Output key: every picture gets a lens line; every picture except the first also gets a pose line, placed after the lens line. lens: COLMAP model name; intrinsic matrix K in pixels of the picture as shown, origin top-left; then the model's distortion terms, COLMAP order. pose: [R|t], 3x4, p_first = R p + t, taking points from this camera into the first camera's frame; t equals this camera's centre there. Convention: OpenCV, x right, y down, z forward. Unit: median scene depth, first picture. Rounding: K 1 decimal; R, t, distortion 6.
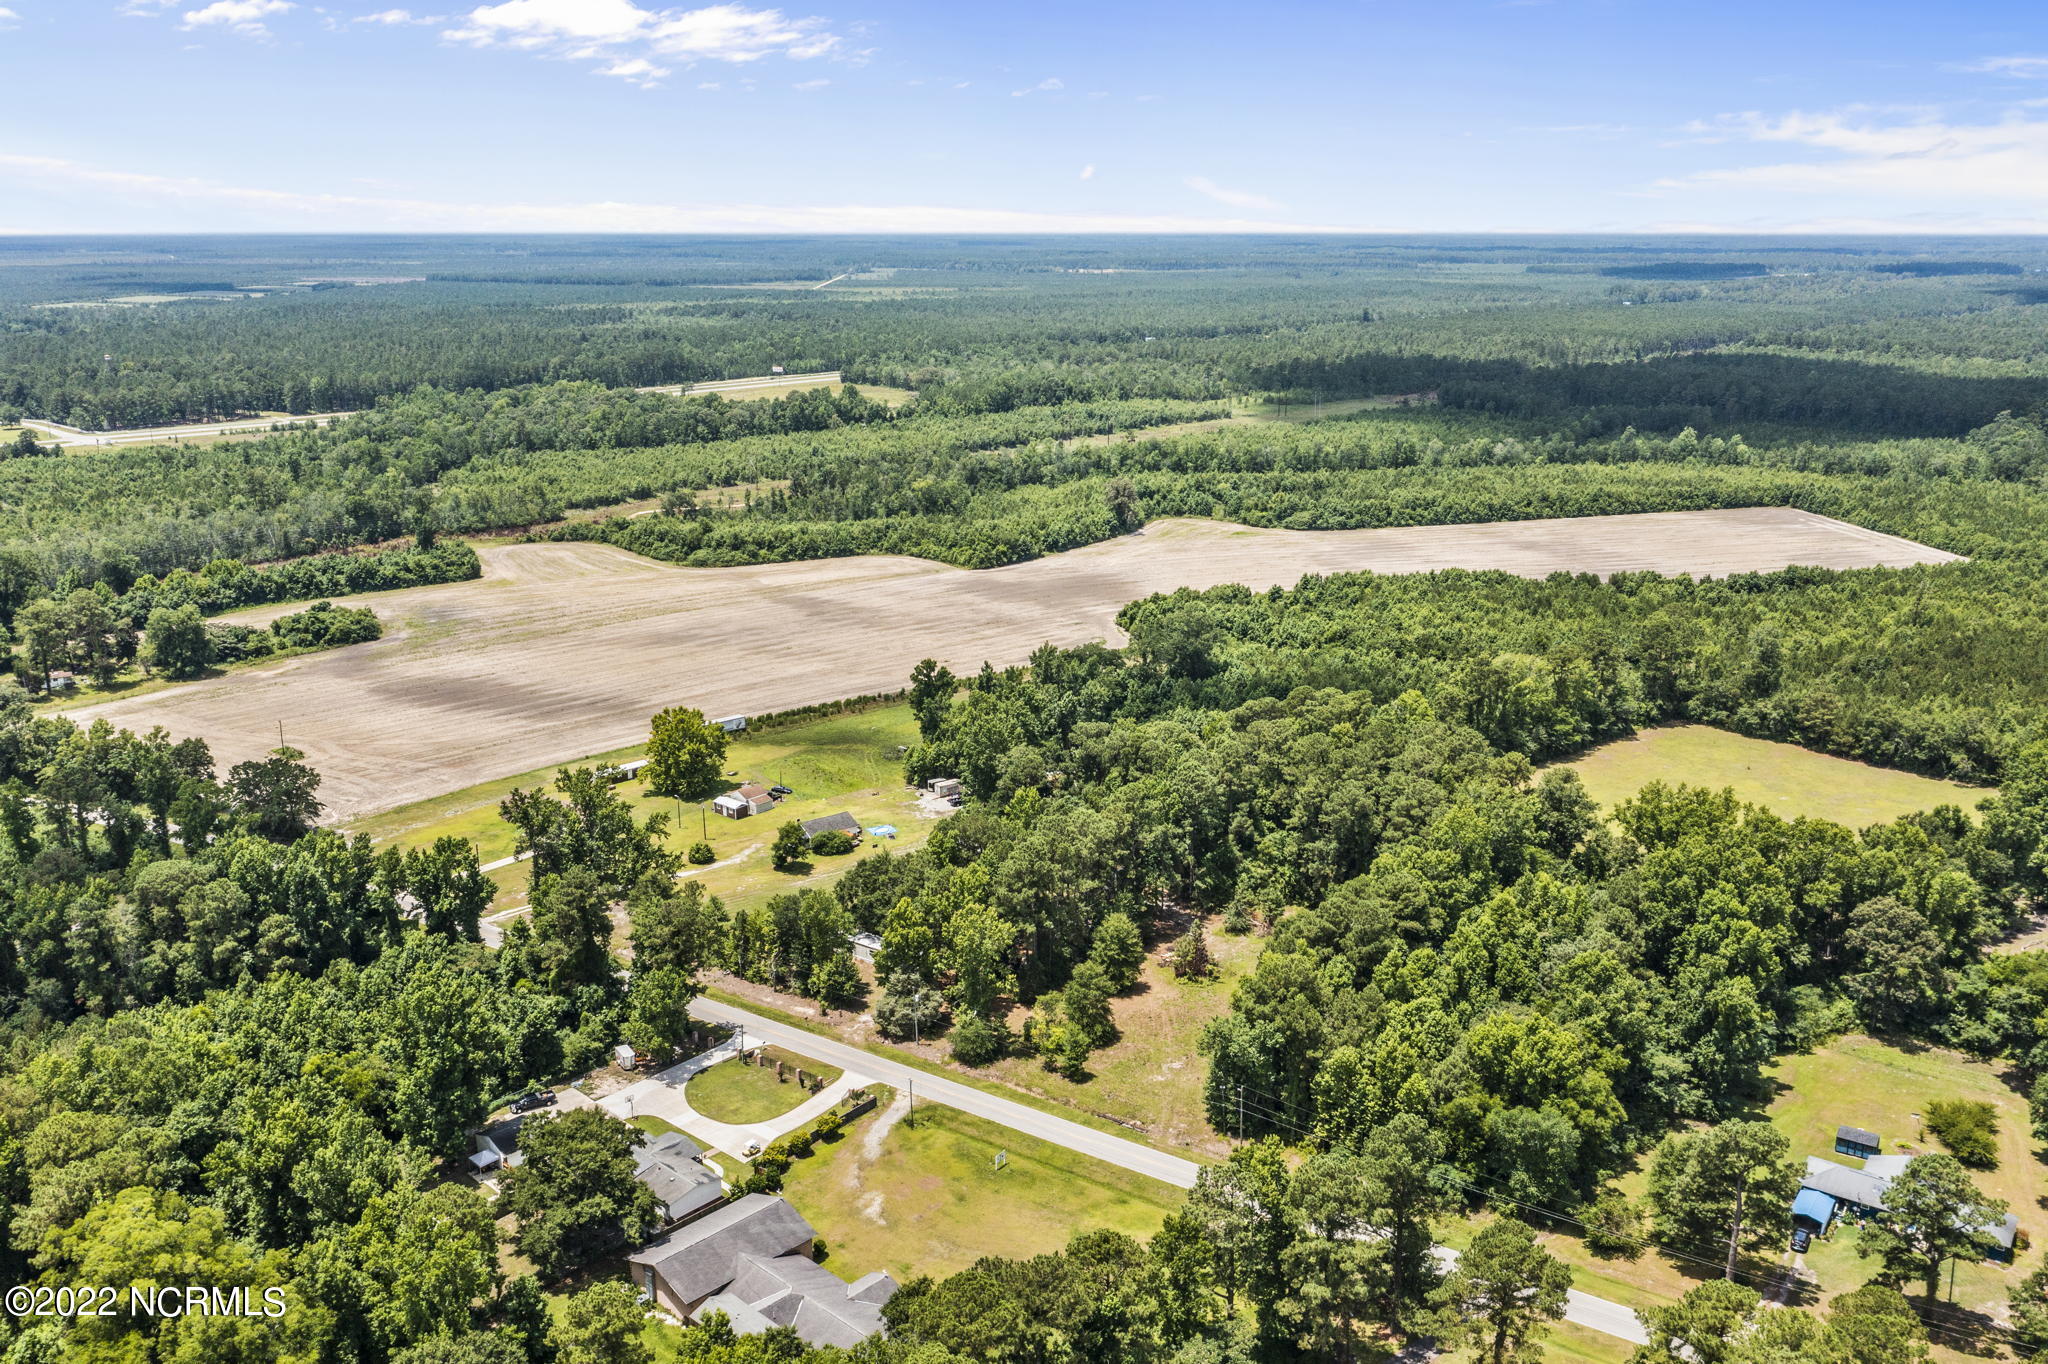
lens RADIAL K [[1692.5, 0, 1024.0], [0, 1692.5, 682.0], [0, 0, 1]] dist [-0.005323, 0.008389]
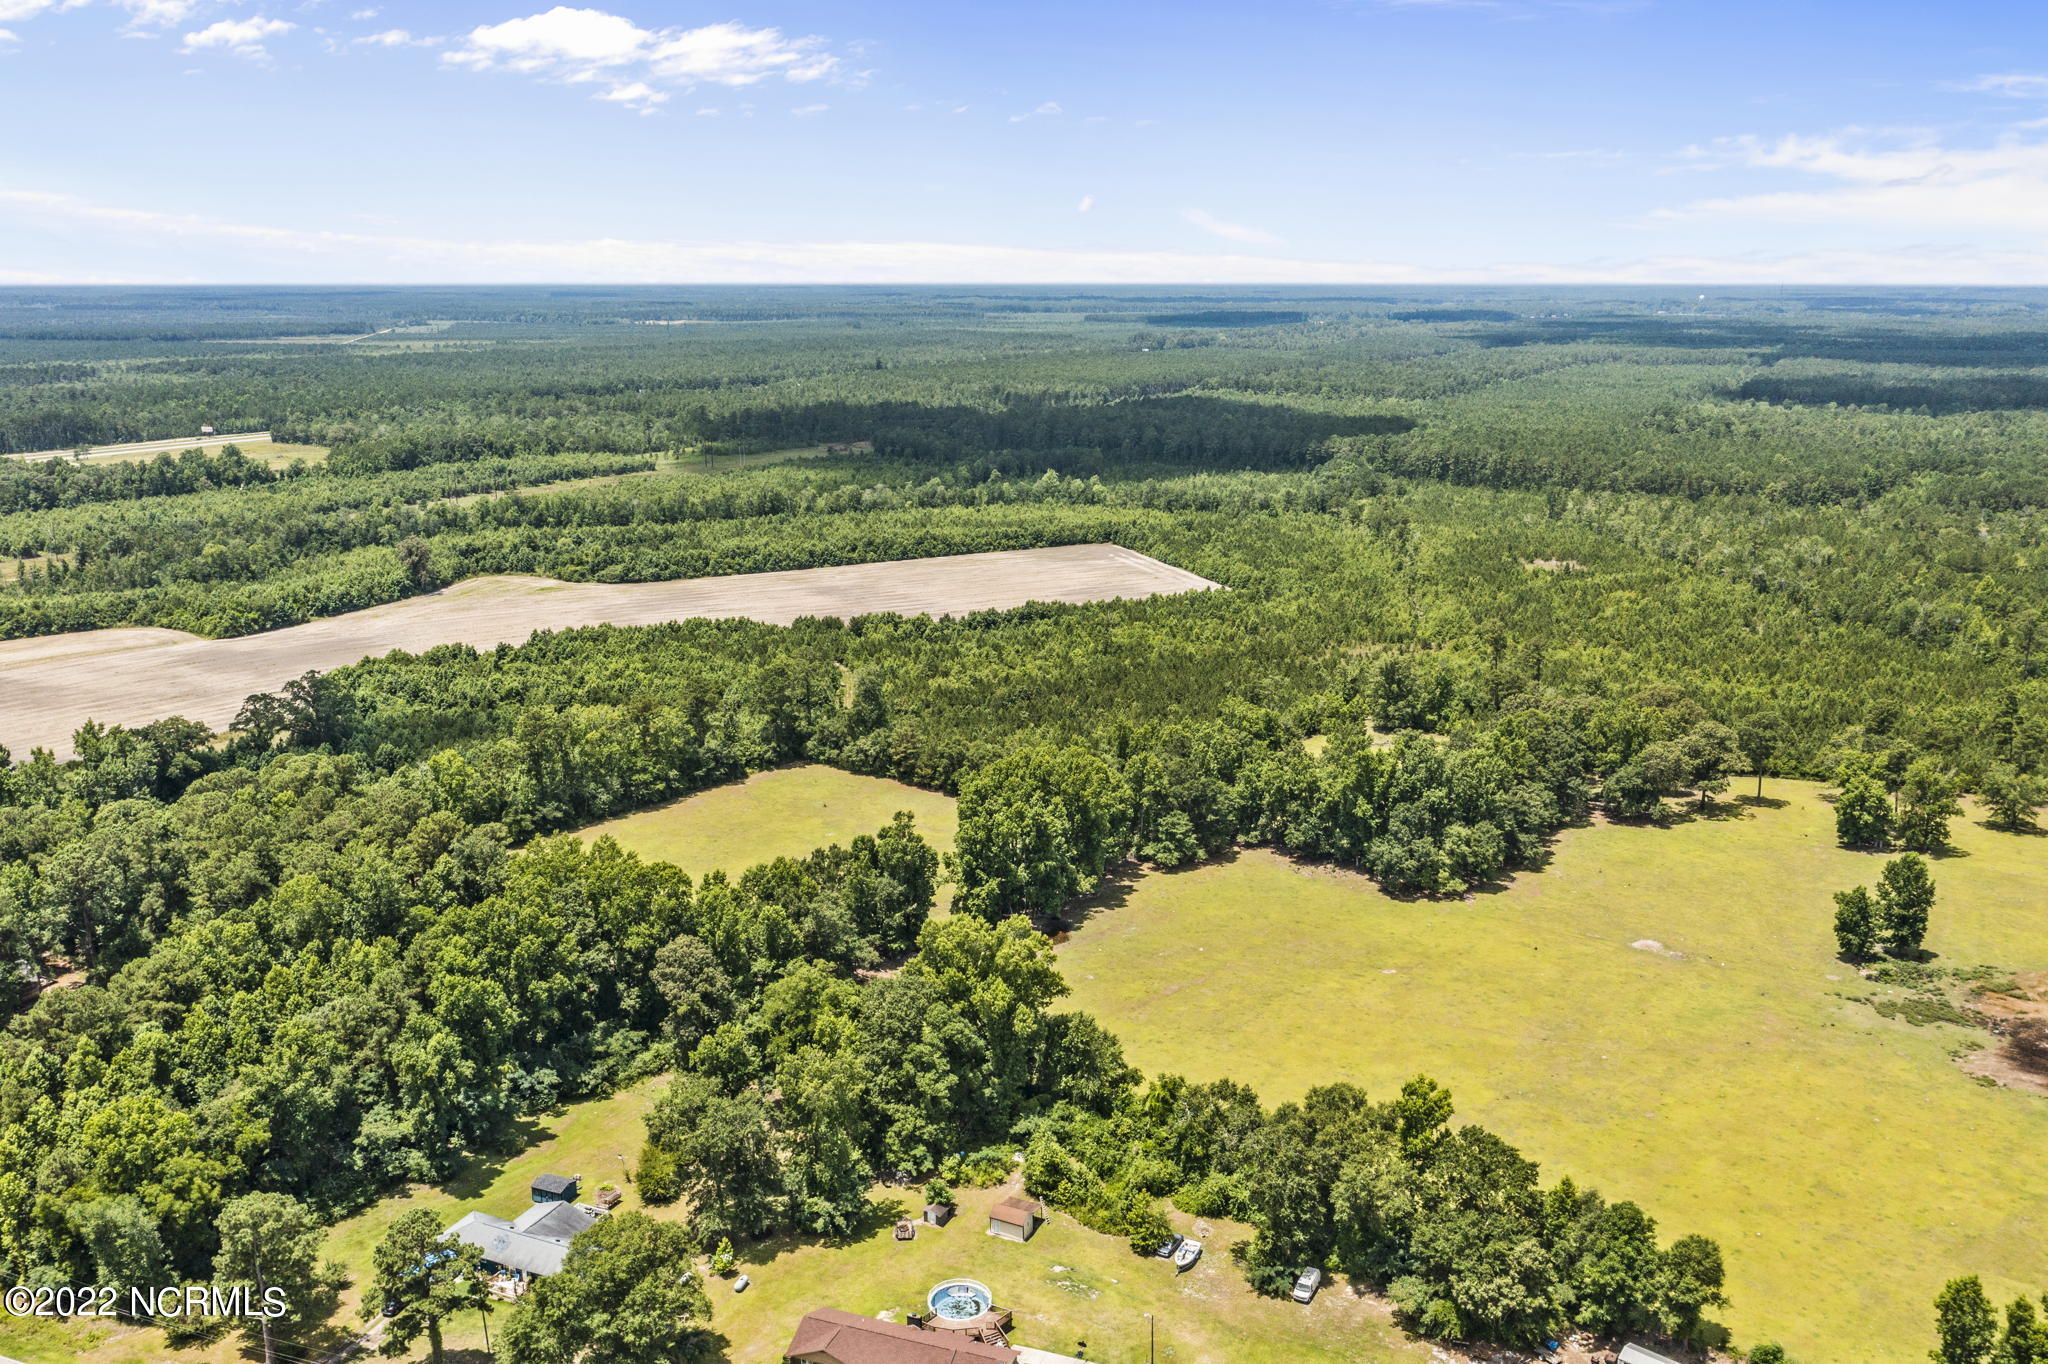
lens RADIAL K [[1692.5, 0, 1024.0], [0, 1692.5, 682.0], [0, 0, 1]] dist [-0.005323, 0.008389]
pose [[0.977576, -0.049476, 0.204690, 0.184862], [0.055218, 0.998222, -0.022432, 0.003177], [-0.203216, 0.033231, 0.978570, -0.015014]]
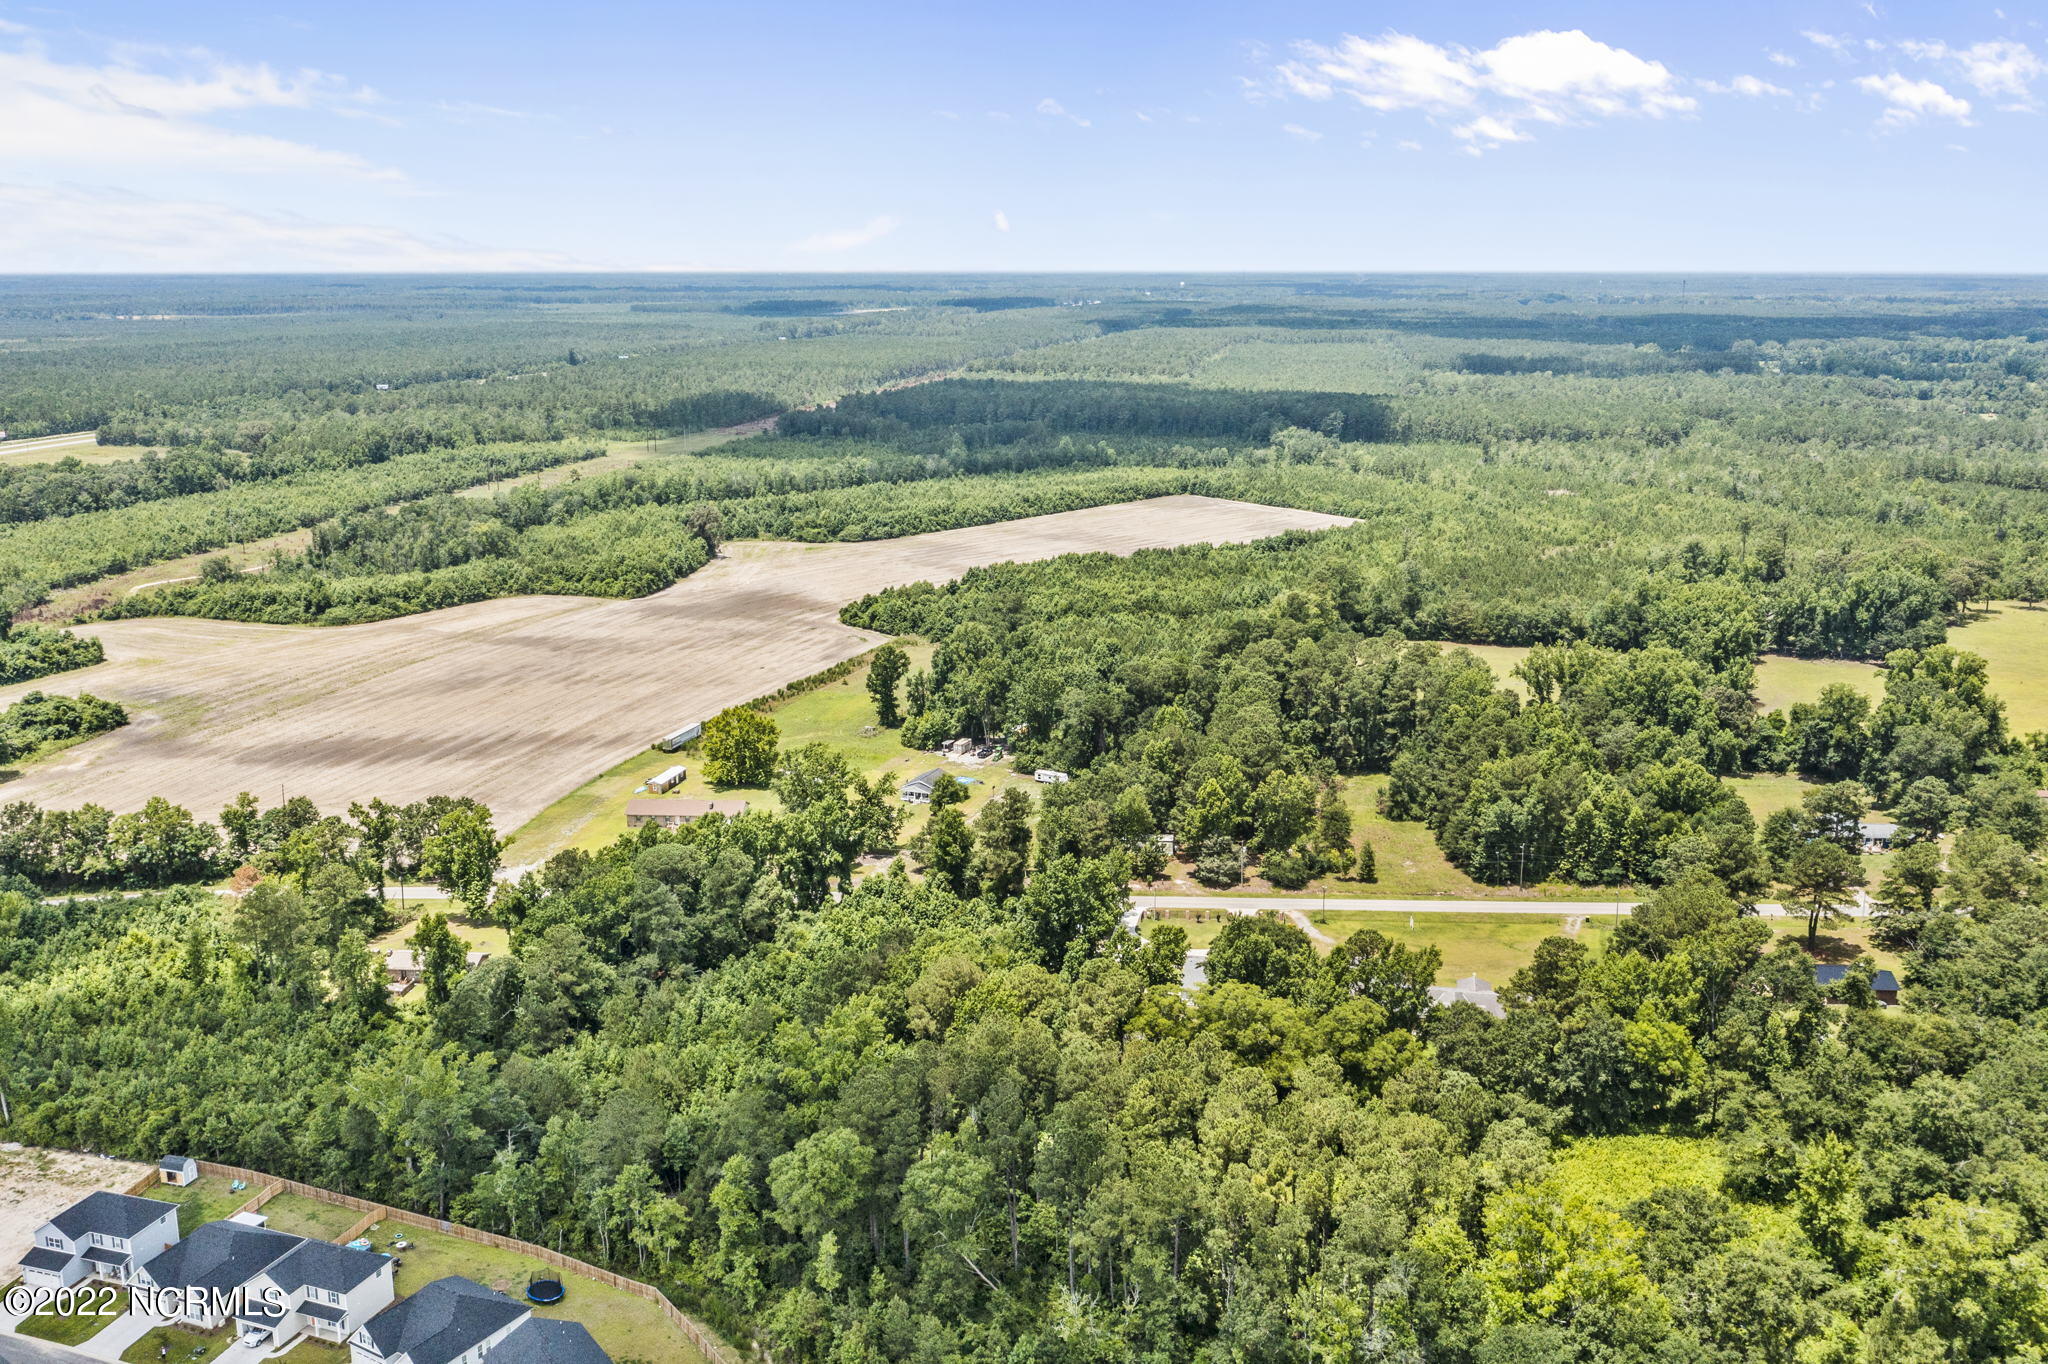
lens RADIAL K [[1790.8, 0, 1024.0], [0, 1790.8, 682.0], [0, 0, 1]] dist [-0.005618, 0.004051]
pose [[0.854058, -0.118653, 0.506464, -0.326665], [0.135982, 0.990707, 0.002793, 0.010907], [-0.502089, 0.066484, 0.862256, -0.045874]]
